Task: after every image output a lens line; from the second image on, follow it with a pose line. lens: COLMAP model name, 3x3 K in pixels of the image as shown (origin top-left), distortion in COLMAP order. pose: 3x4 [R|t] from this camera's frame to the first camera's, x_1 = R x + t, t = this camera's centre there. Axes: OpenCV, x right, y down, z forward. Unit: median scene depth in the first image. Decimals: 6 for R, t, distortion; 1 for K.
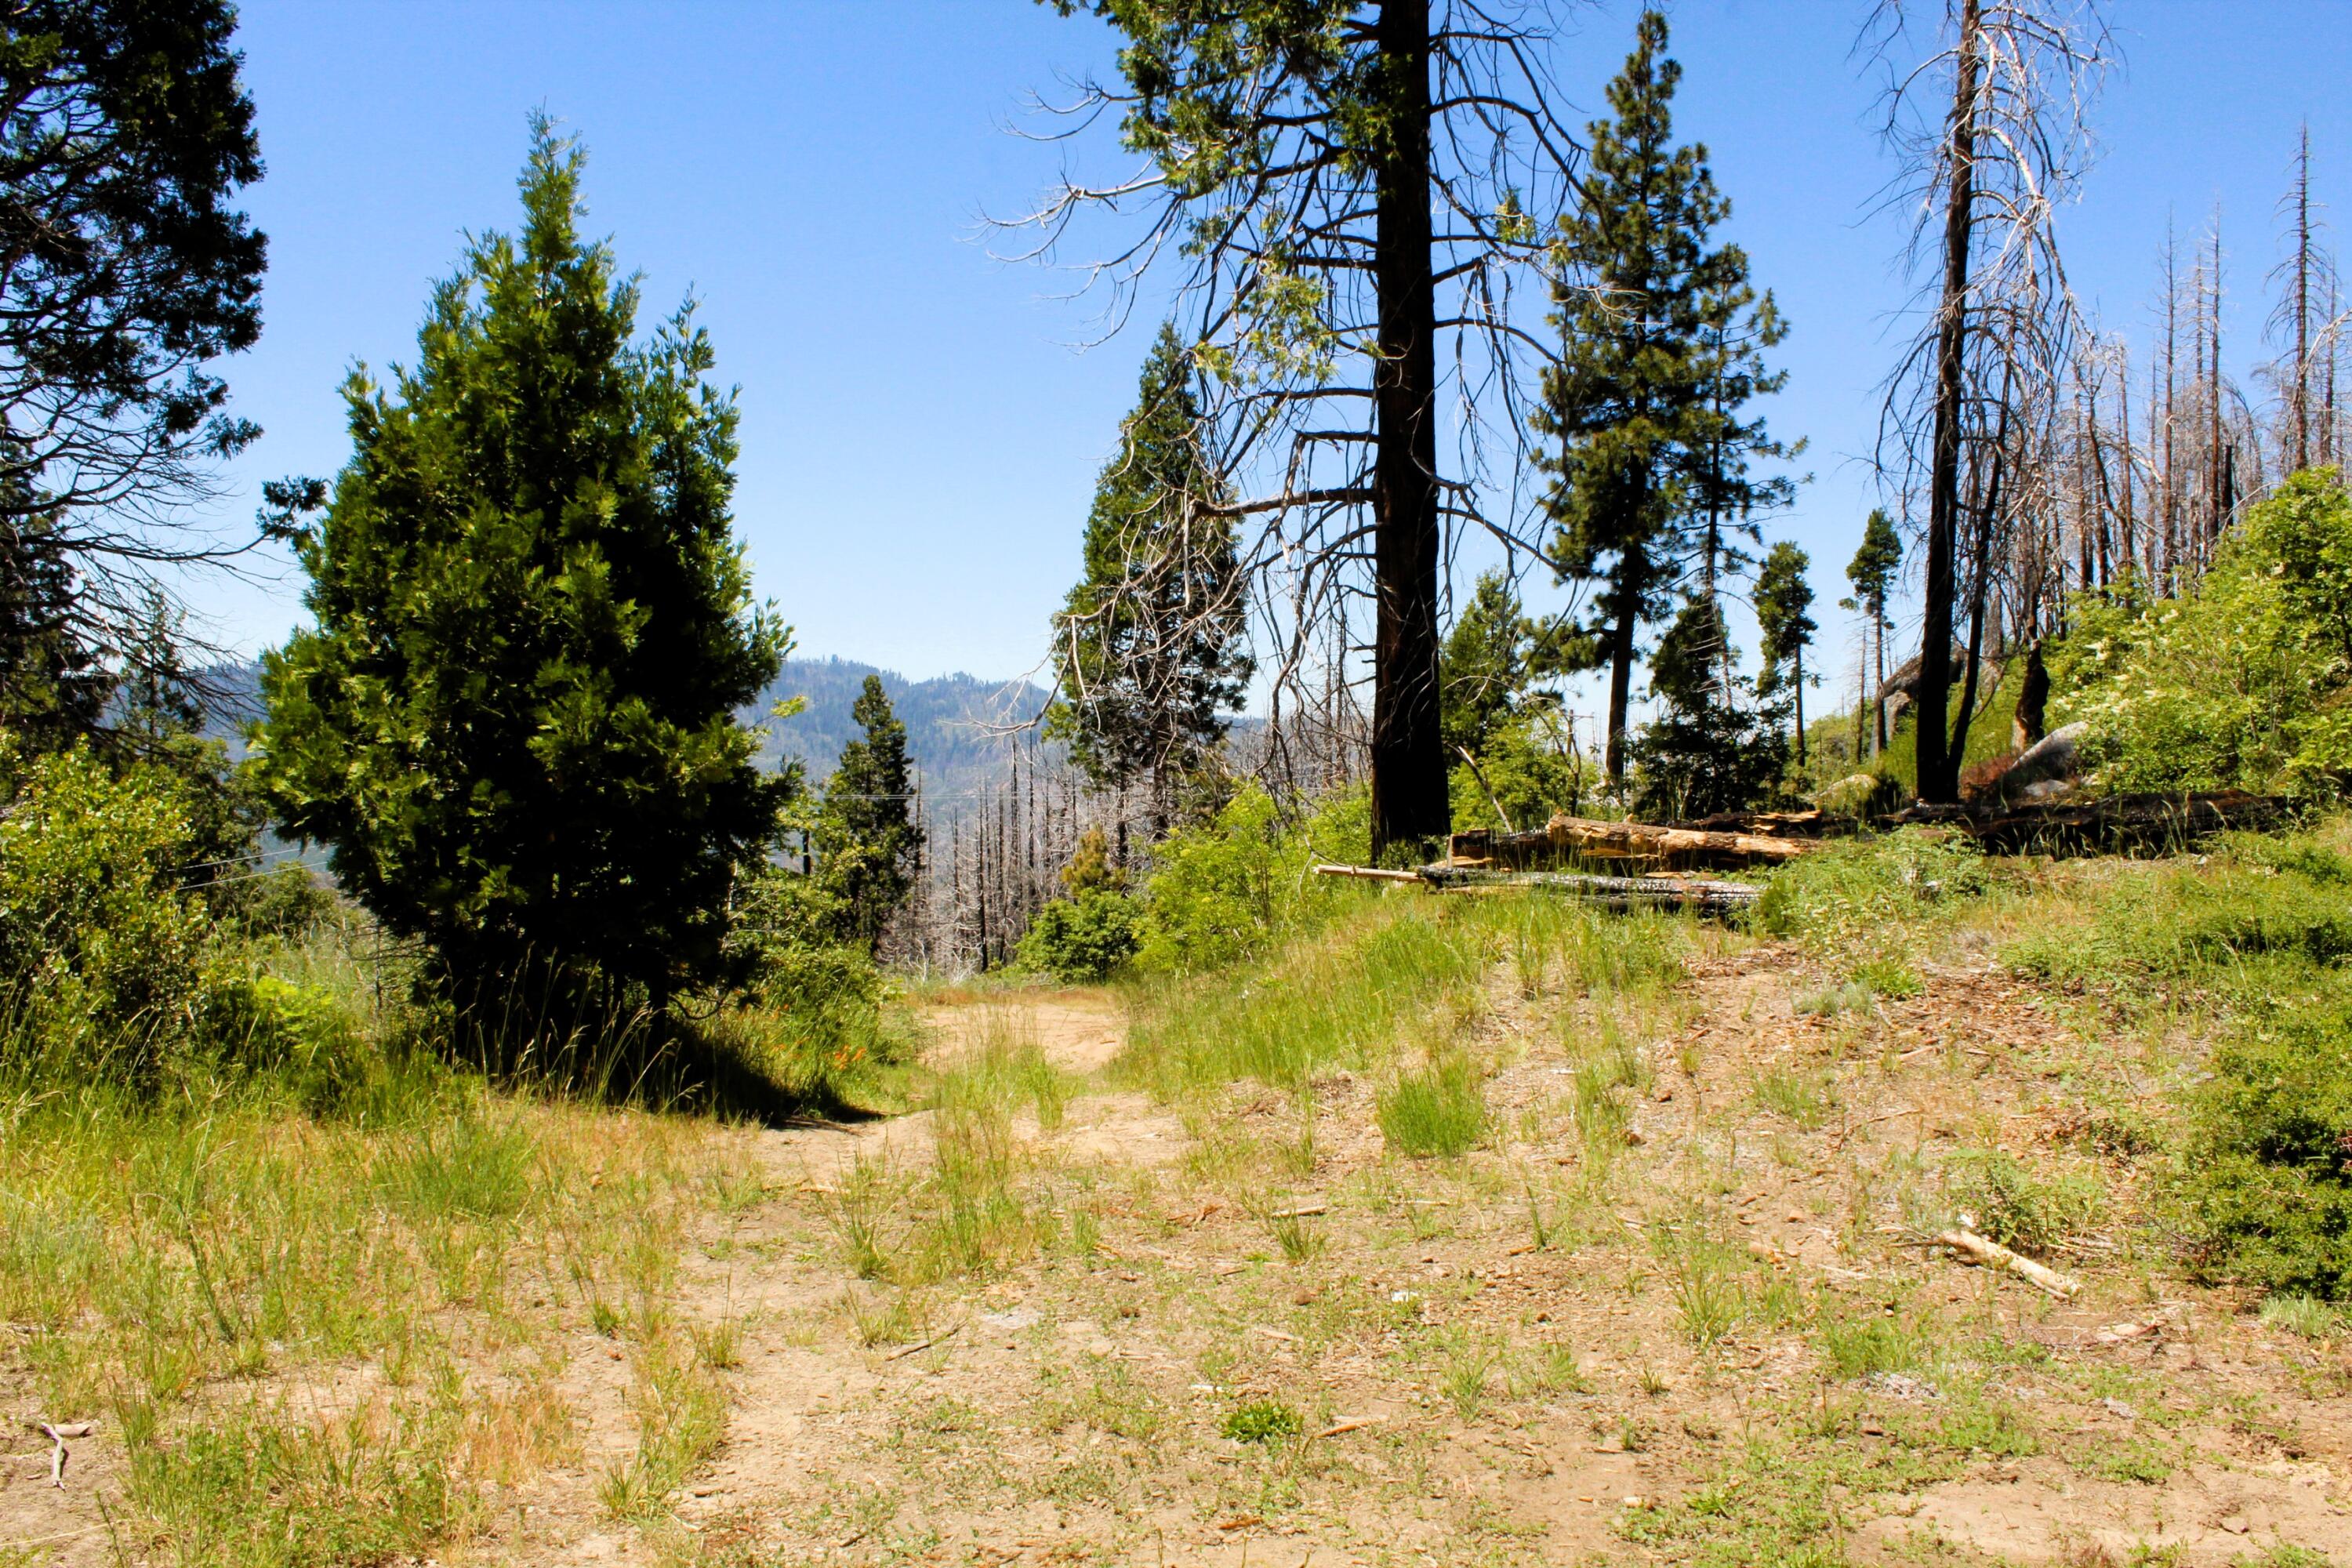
lens RADIAL K [[1946.1, 0, 1166.9], [0, 1946.1, 793.7], [0, 0, 1]] dist [-0.174668, 0.144688]
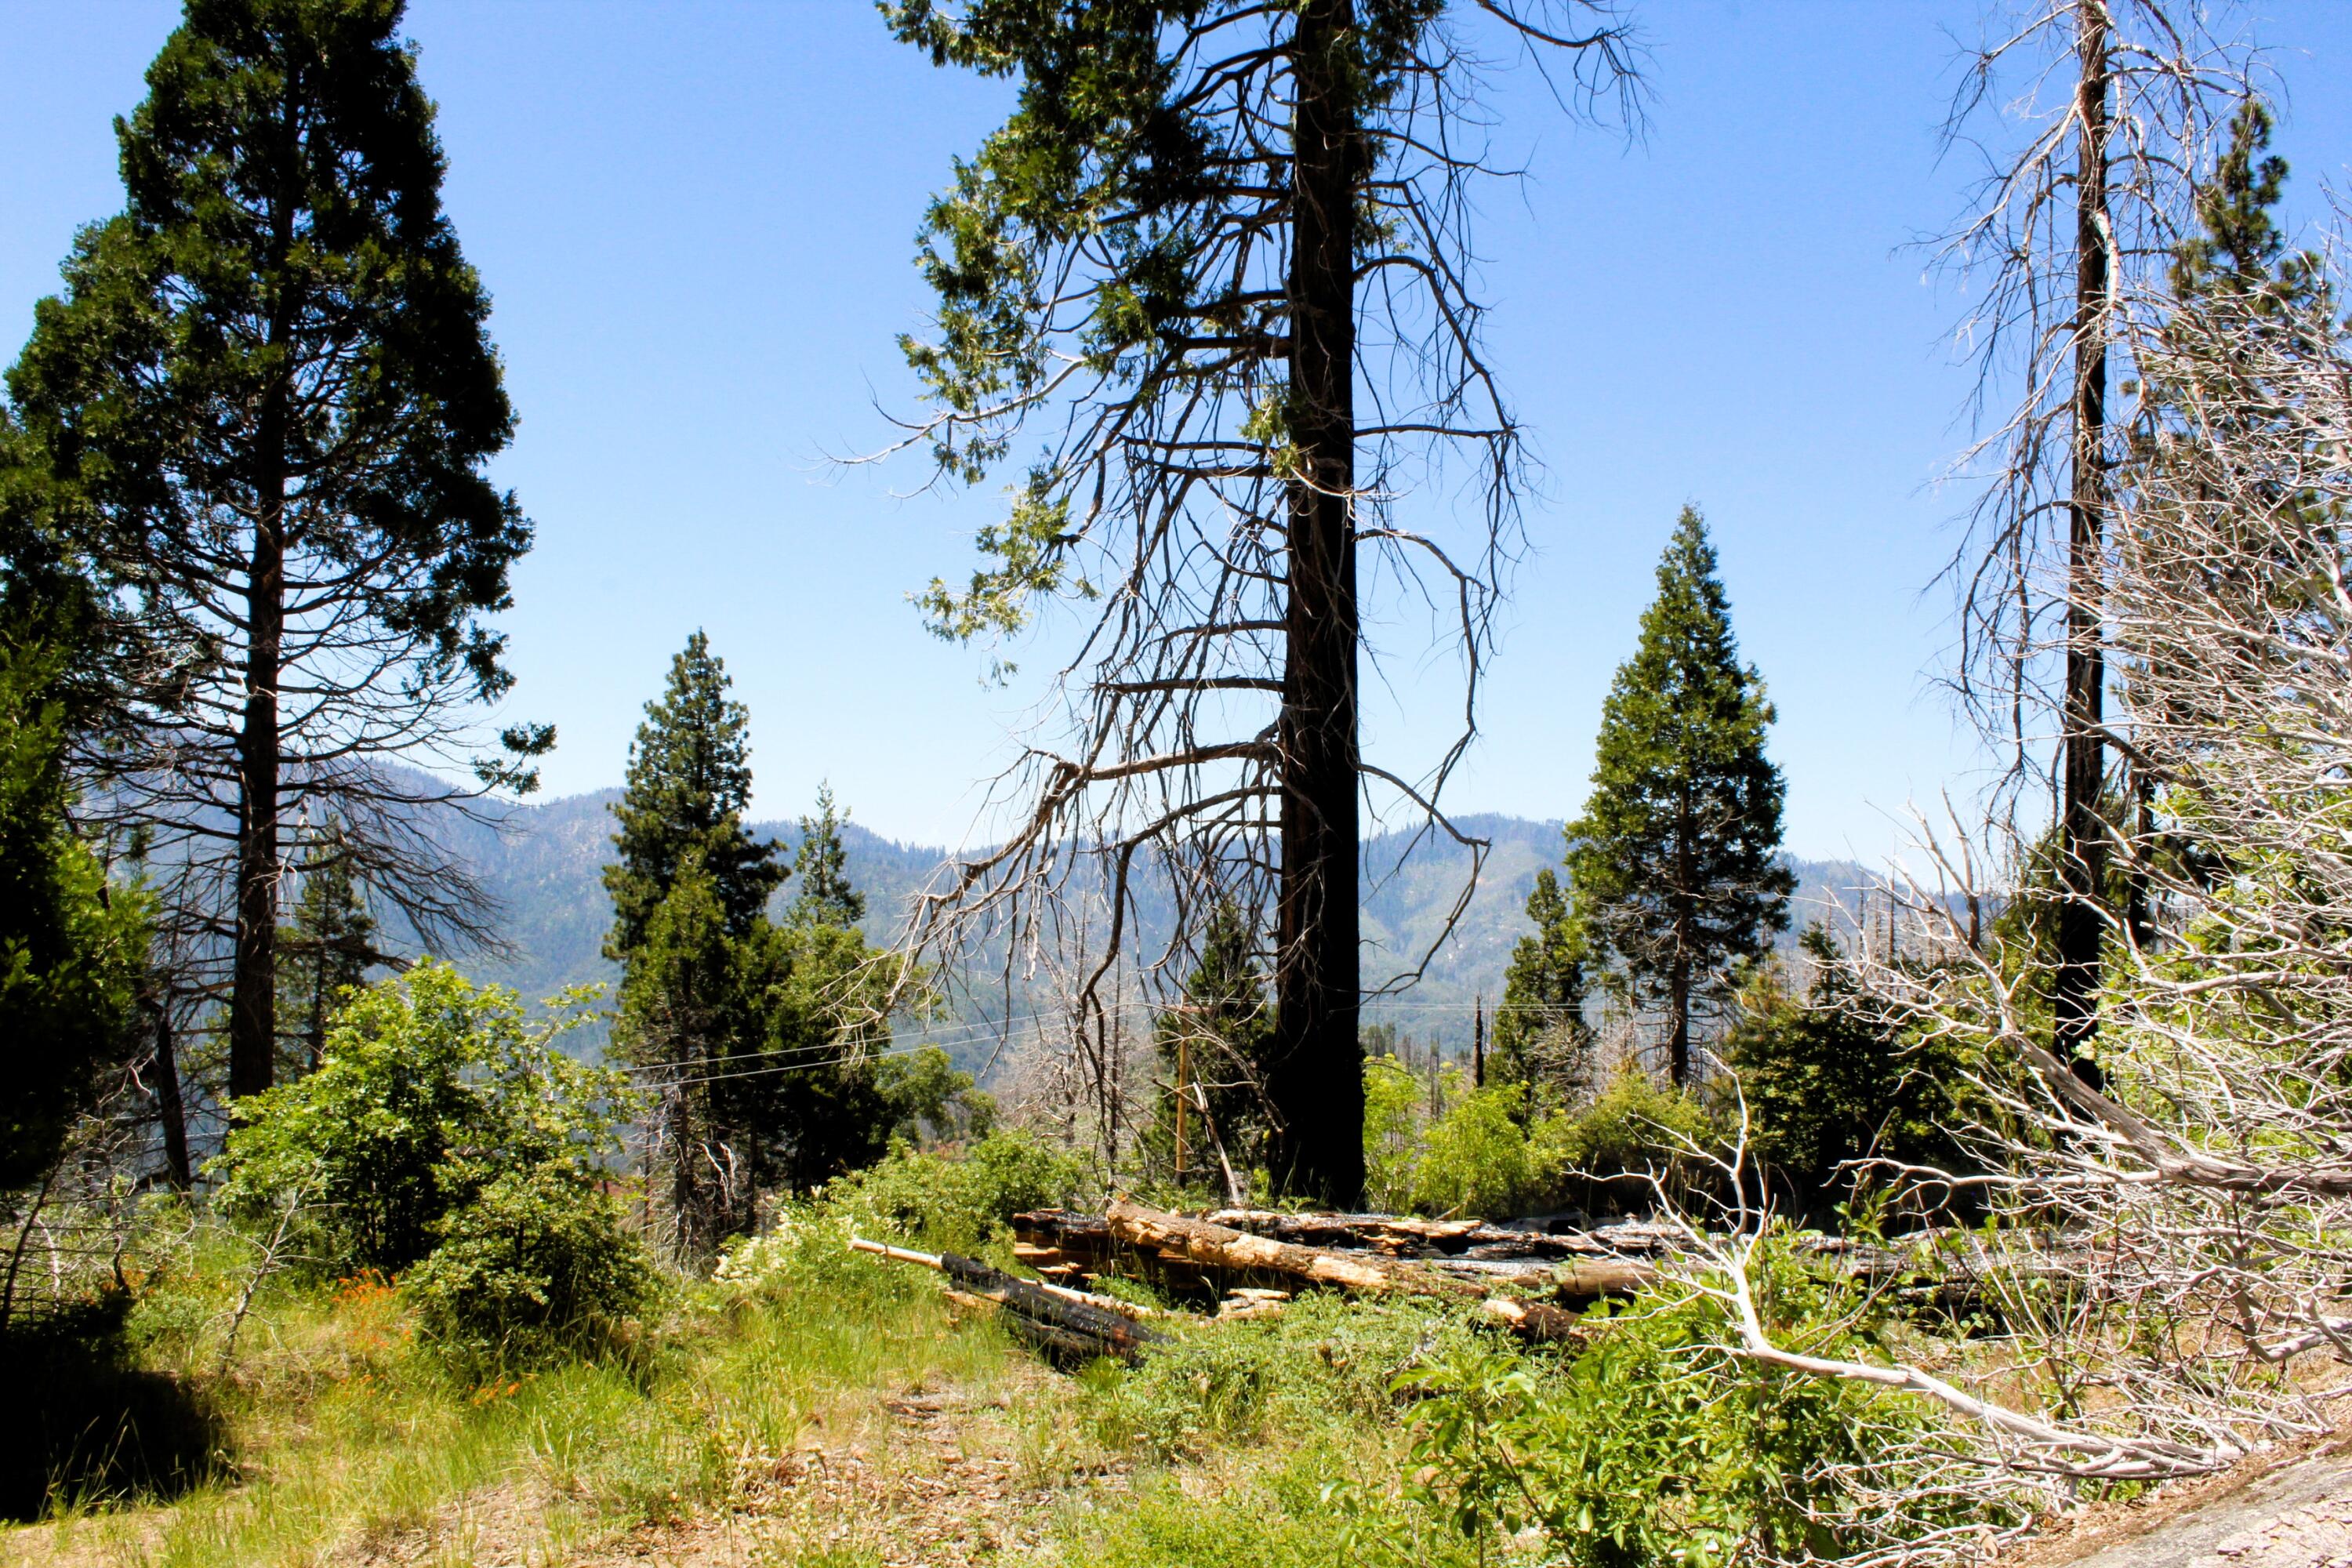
lens RADIAL K [[1946.1, 0, 1191.4], [0, 1946.1, 791.8], [0, 0, 1]] dist [-0.174668, 0.144688]
pose [[0.919434, -0.008858, -0.393144, 0.140180], [-0.027667, 0.995812, -0.087141, -0.022357], [0.392270, 0.090997, 0.915338, 0.080654]]
